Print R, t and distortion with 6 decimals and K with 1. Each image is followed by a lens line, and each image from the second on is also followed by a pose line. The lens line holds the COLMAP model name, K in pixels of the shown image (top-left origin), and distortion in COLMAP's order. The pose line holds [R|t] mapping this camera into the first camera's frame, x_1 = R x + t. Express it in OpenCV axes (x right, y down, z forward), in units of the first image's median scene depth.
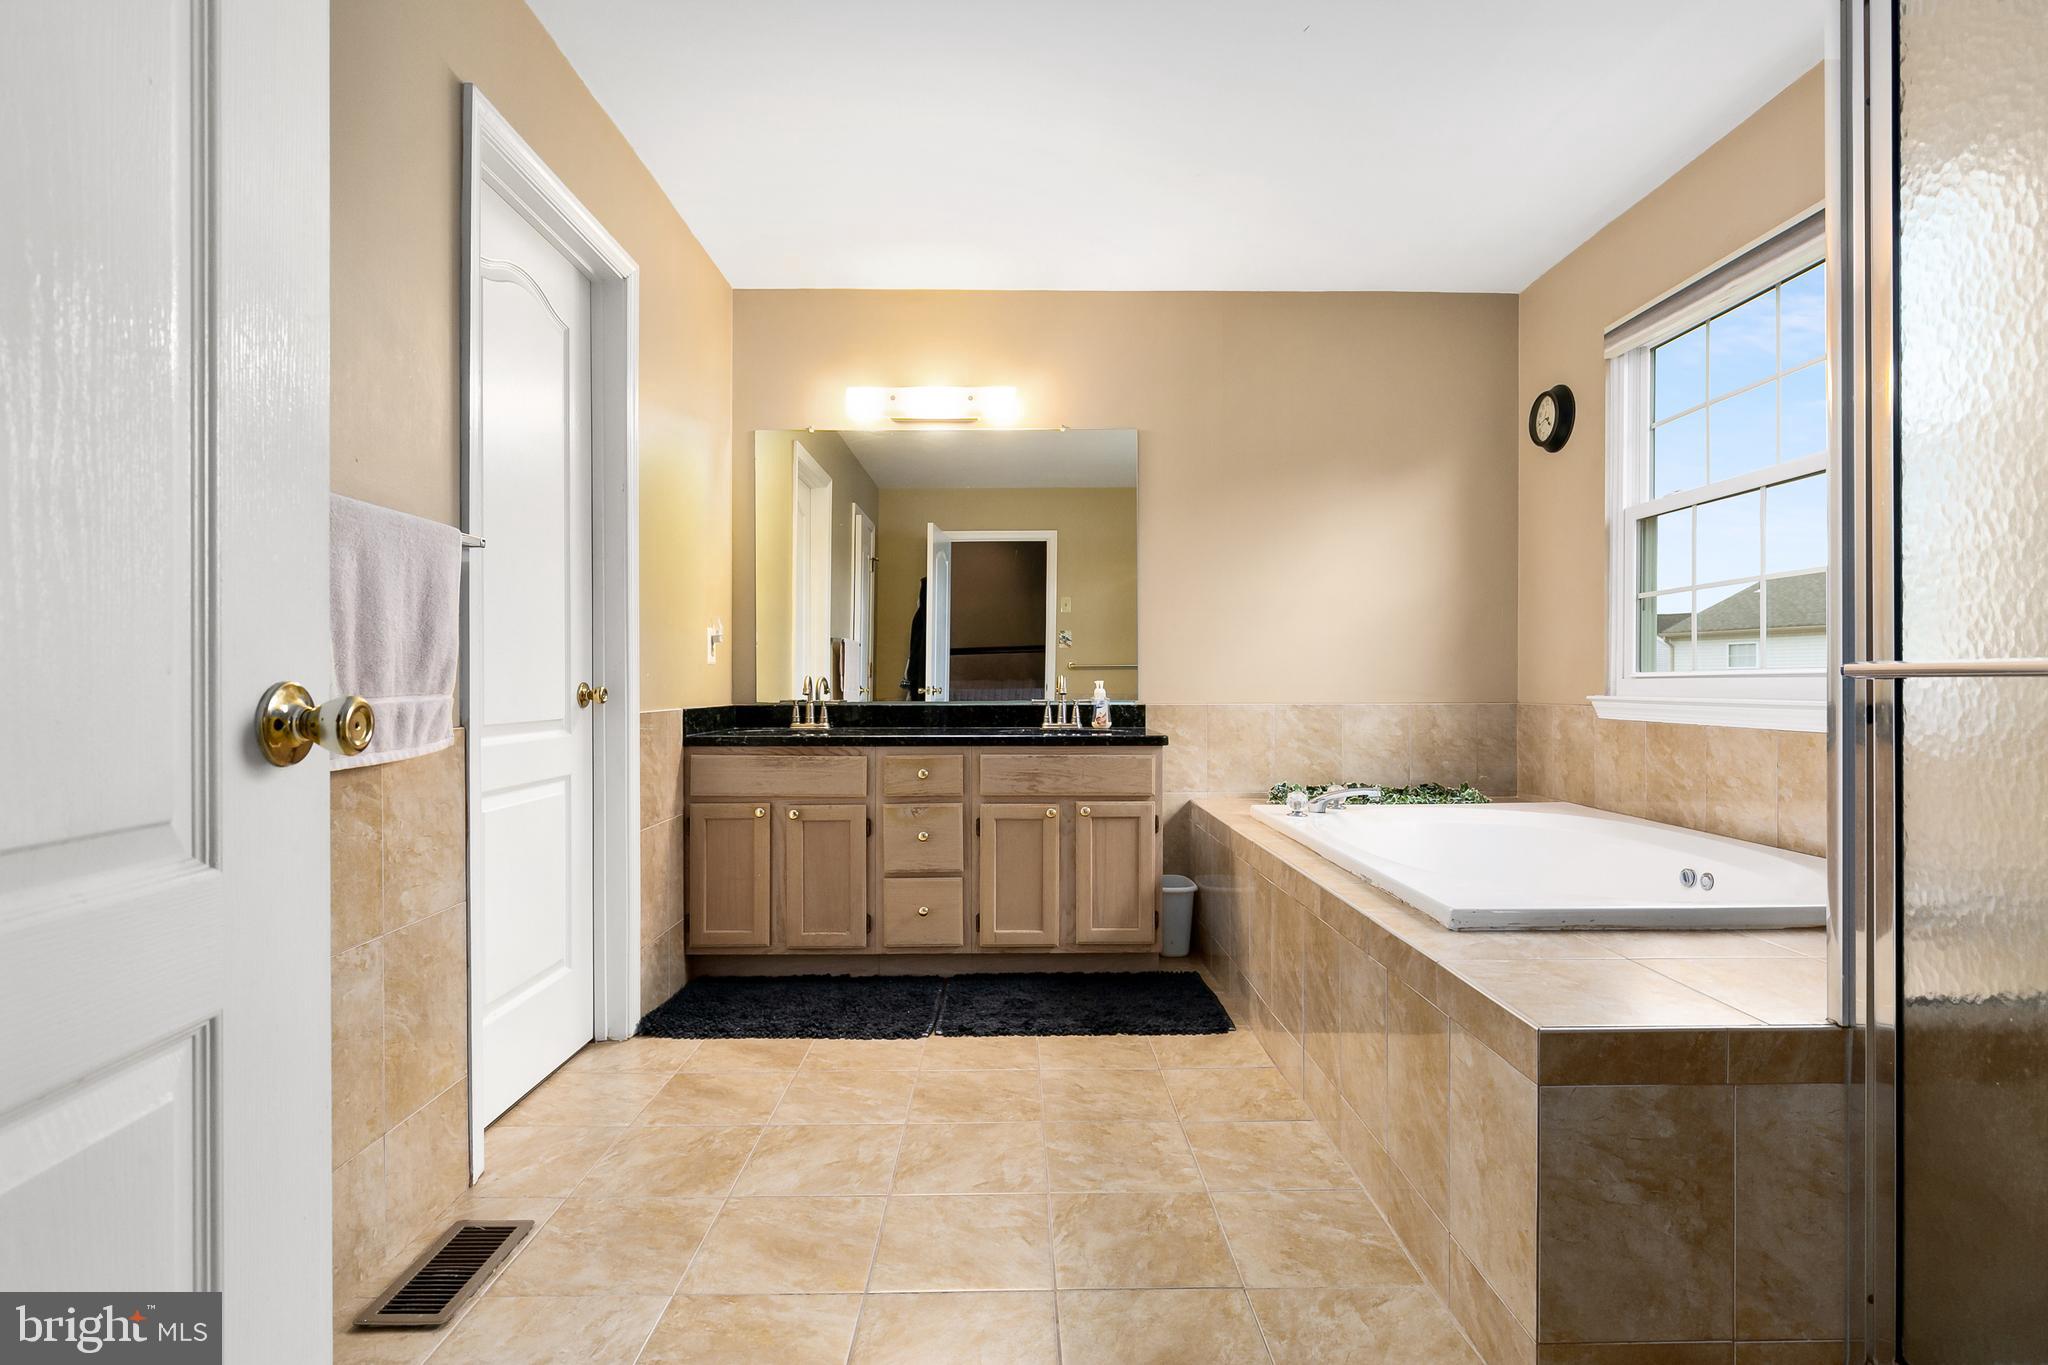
lens RADIAL K [[1019.9, 0, 1022.2], [0, 1019.9, 686.0], [0, 0, 1]] dist [0.001048, -0.000219]
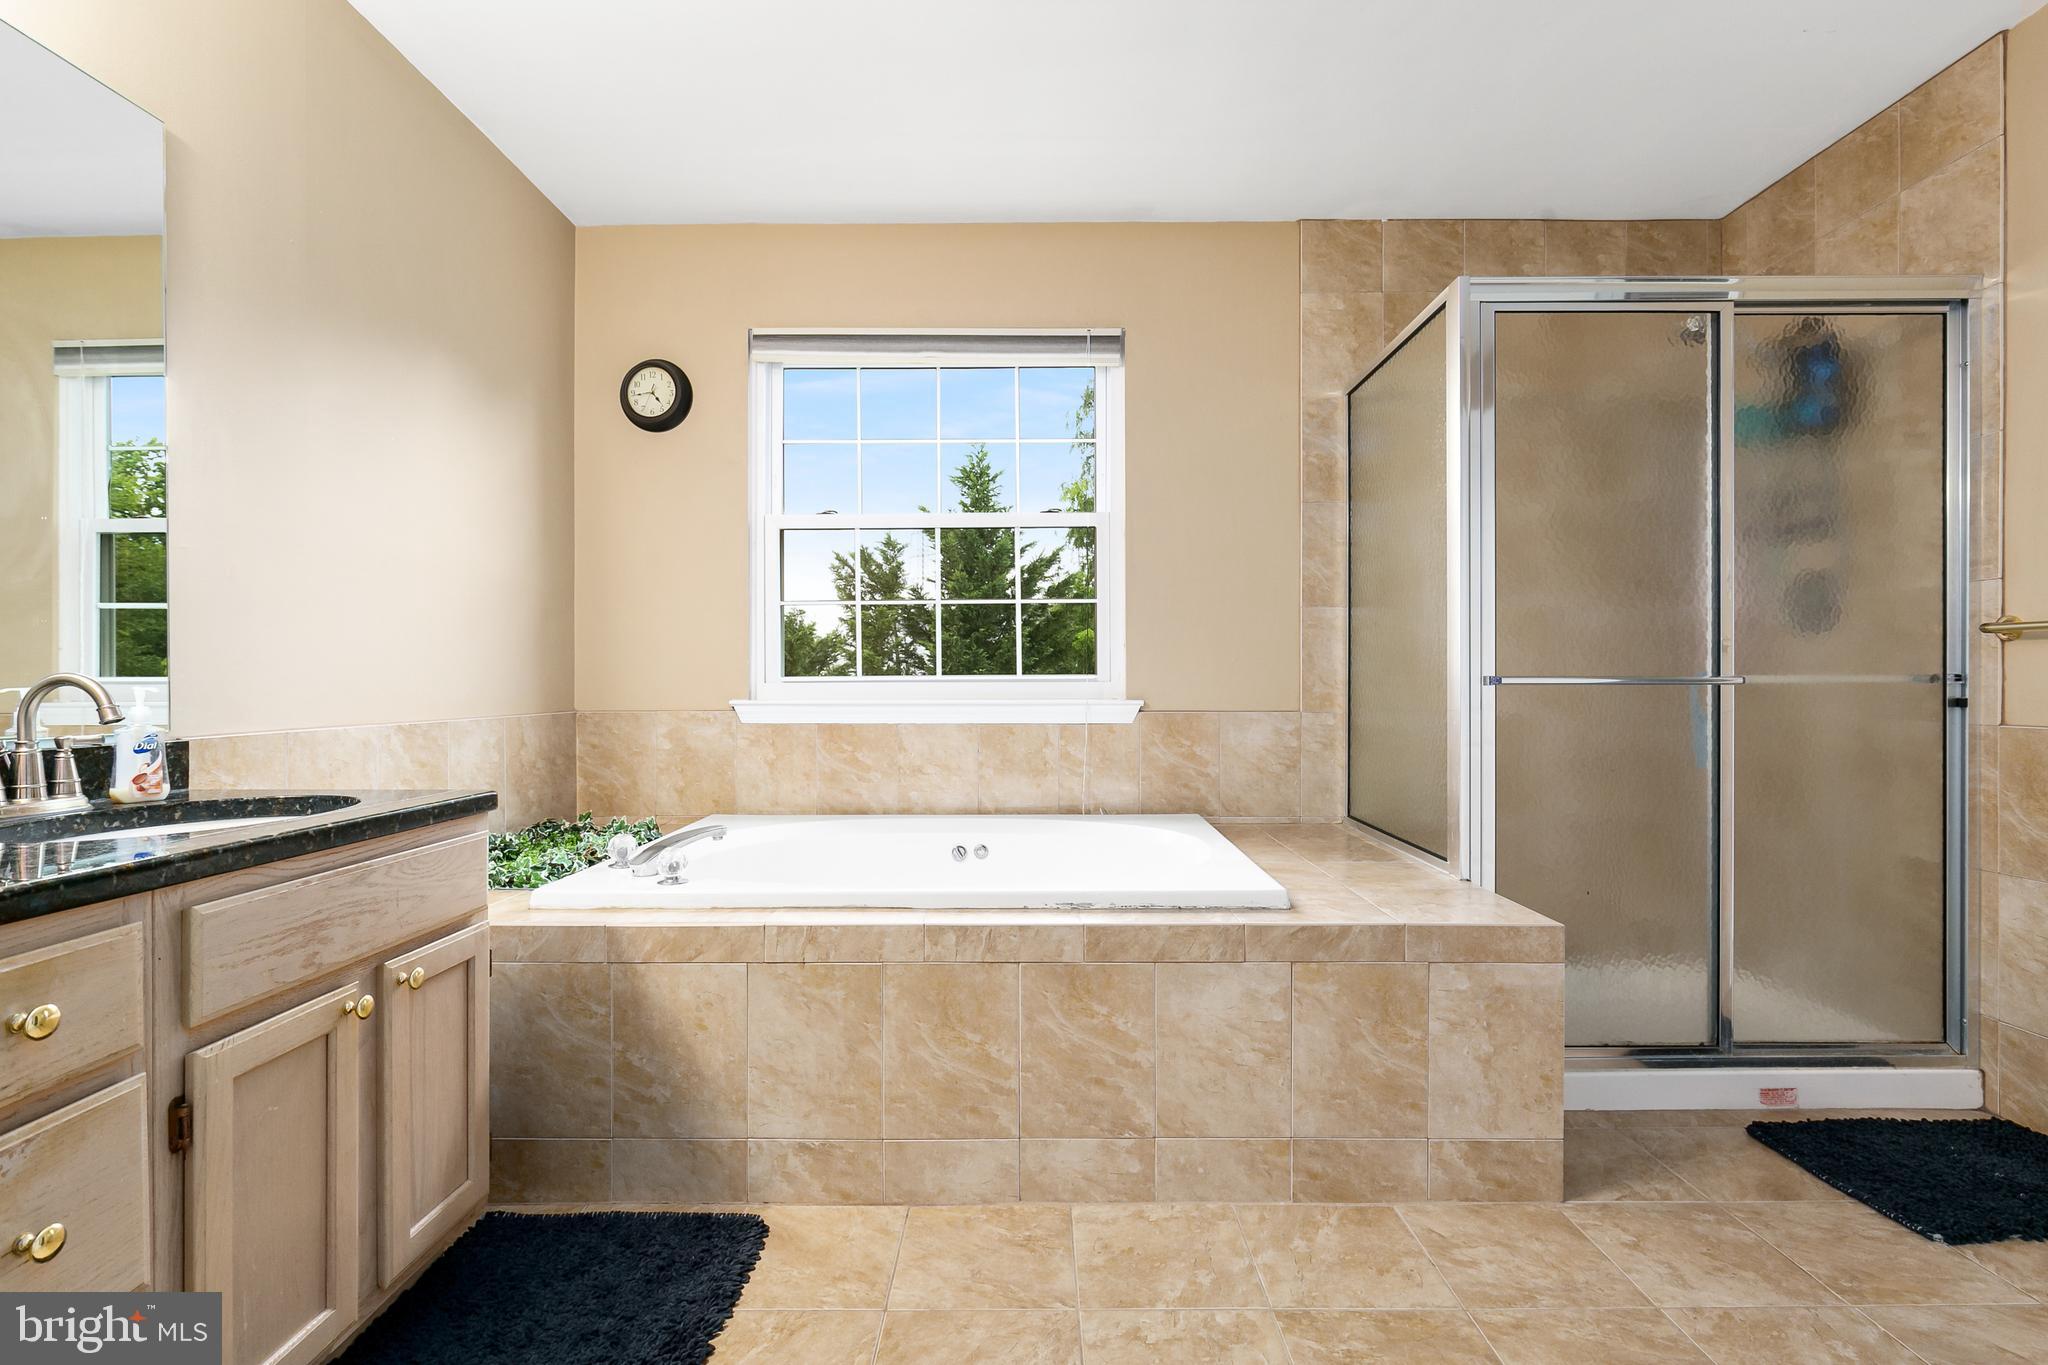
lens RADIAL K [[971.3, 0, 1024.0], [0, 971.3, 678.6], [0, 0, 1]] dist [-0.004080, -0.000596]
pose [[0.004239, 0.004308, 0.999982, -0.374368], [0.005936, 0.999973, -0.004333, -0.005834], [-0.999973, 0.005955, 0.004213, 0.742697]]
